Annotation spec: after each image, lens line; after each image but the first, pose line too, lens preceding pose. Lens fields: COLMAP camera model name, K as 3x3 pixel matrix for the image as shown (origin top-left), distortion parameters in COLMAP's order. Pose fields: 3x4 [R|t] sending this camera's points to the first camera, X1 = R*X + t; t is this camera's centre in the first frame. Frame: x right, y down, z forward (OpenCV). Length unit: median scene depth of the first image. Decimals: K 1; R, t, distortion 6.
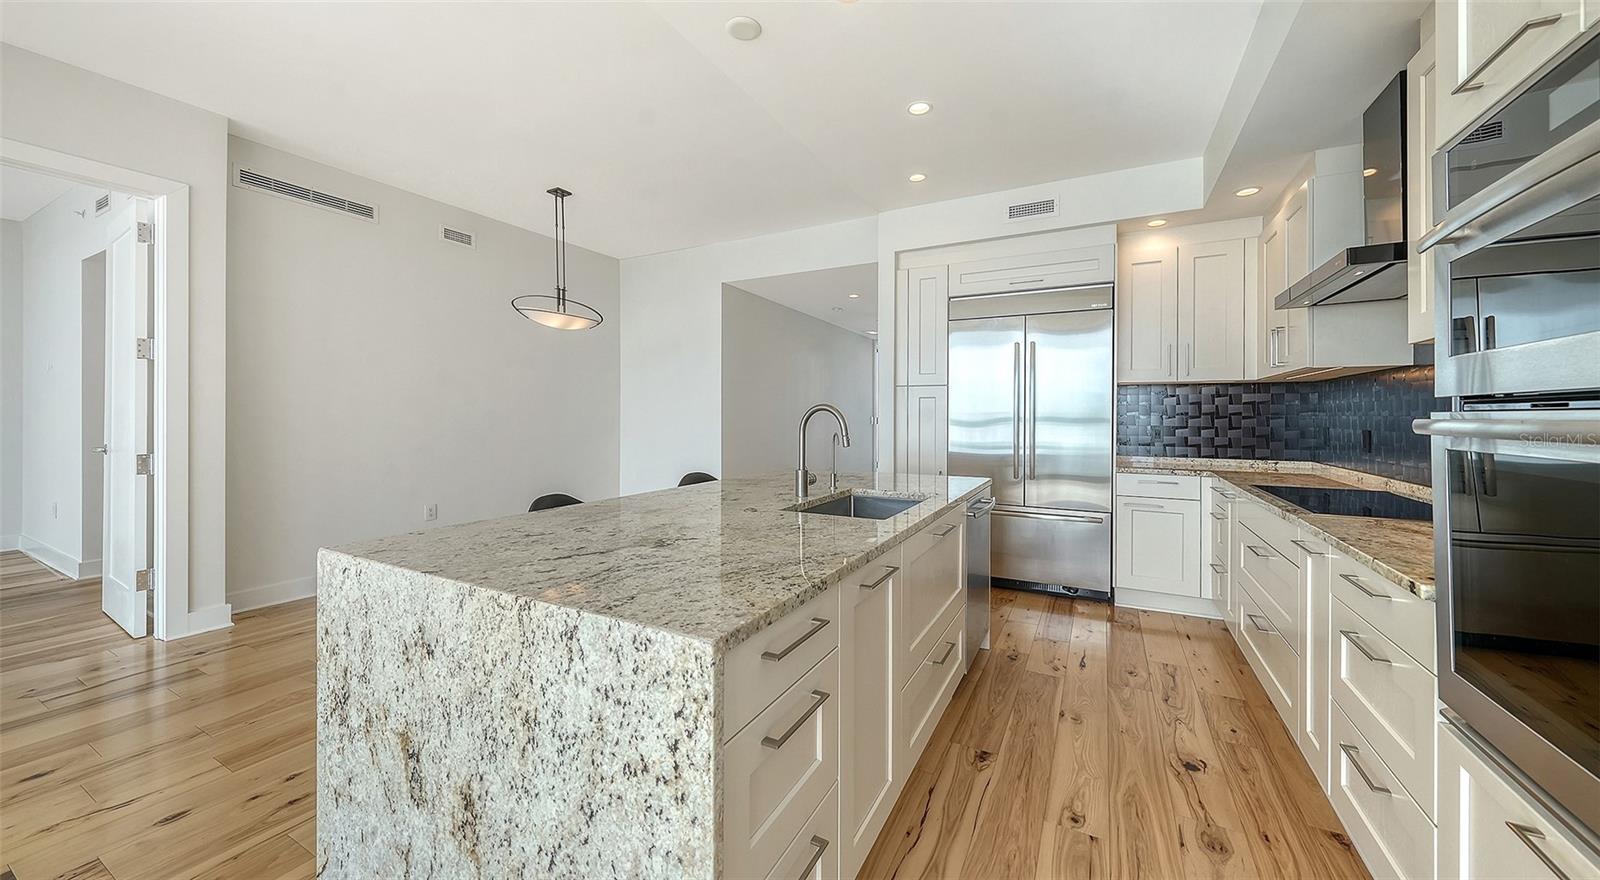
lens RADIAL K [[562.9, 0, 793.1], [0, 562.9, 416.3], [0, 0, 1]] dist [0.010852, -0.000009]
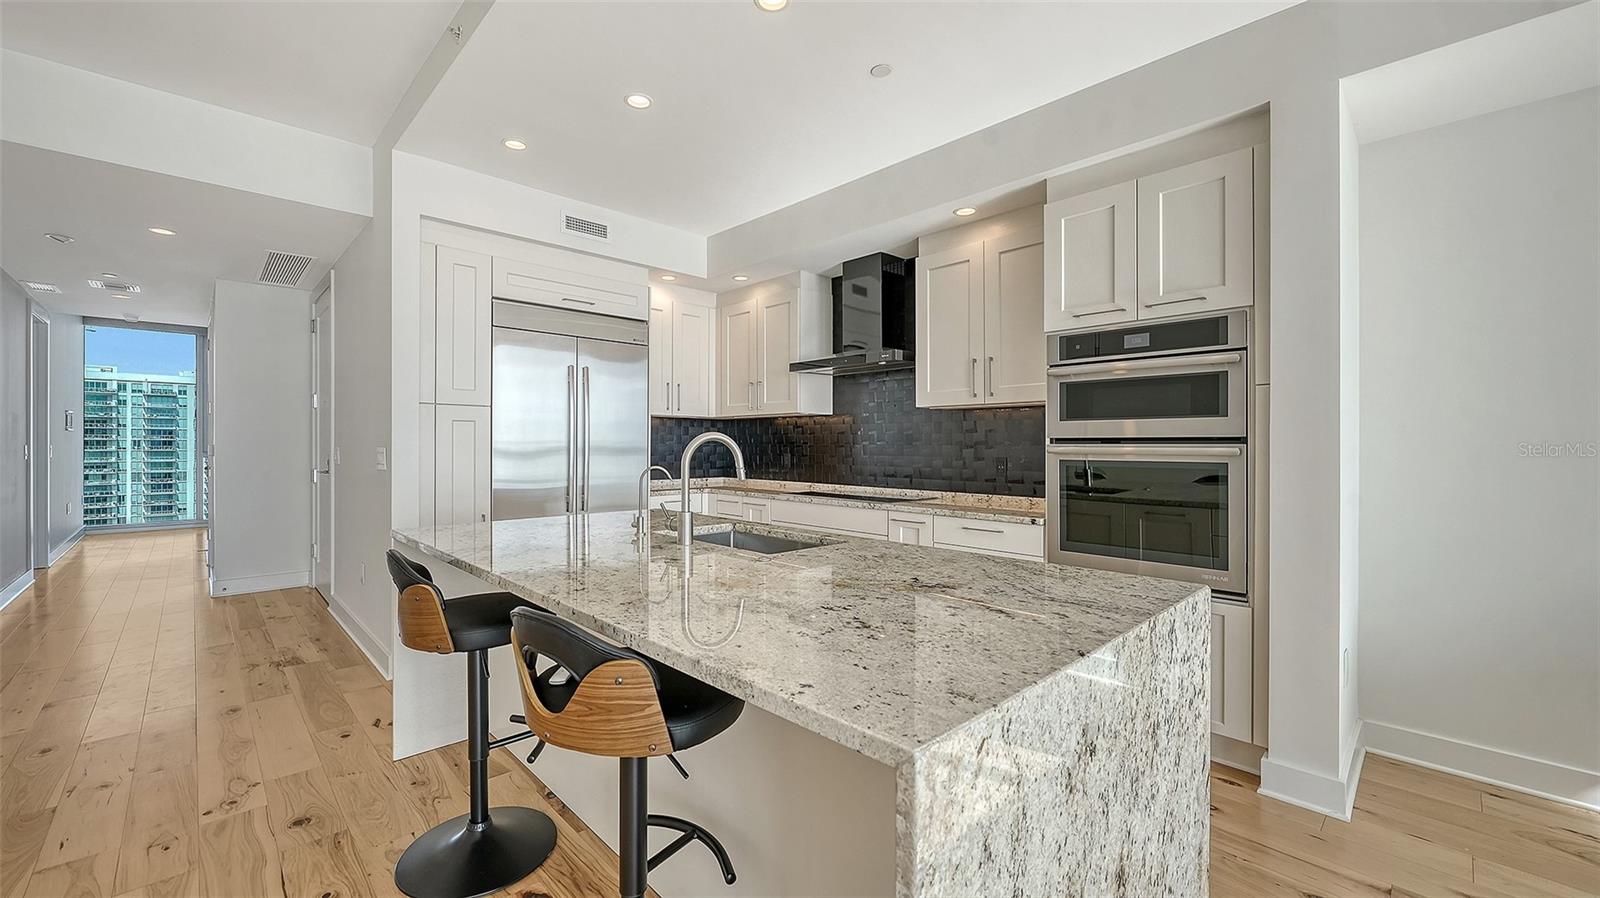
lens RADIAL K [[636.2, 0, 791.6], [0, 636.2, 444.9], [0, 0, 1]] dist [0.000700, -0.000045]
pose [[0.309230, -0.003738, 0.950980, -0.508415], [0.003133, 0.999991, 0.002912, -0.002962], [-0.950982, 0.002079, 0.309239, 0.354000]]
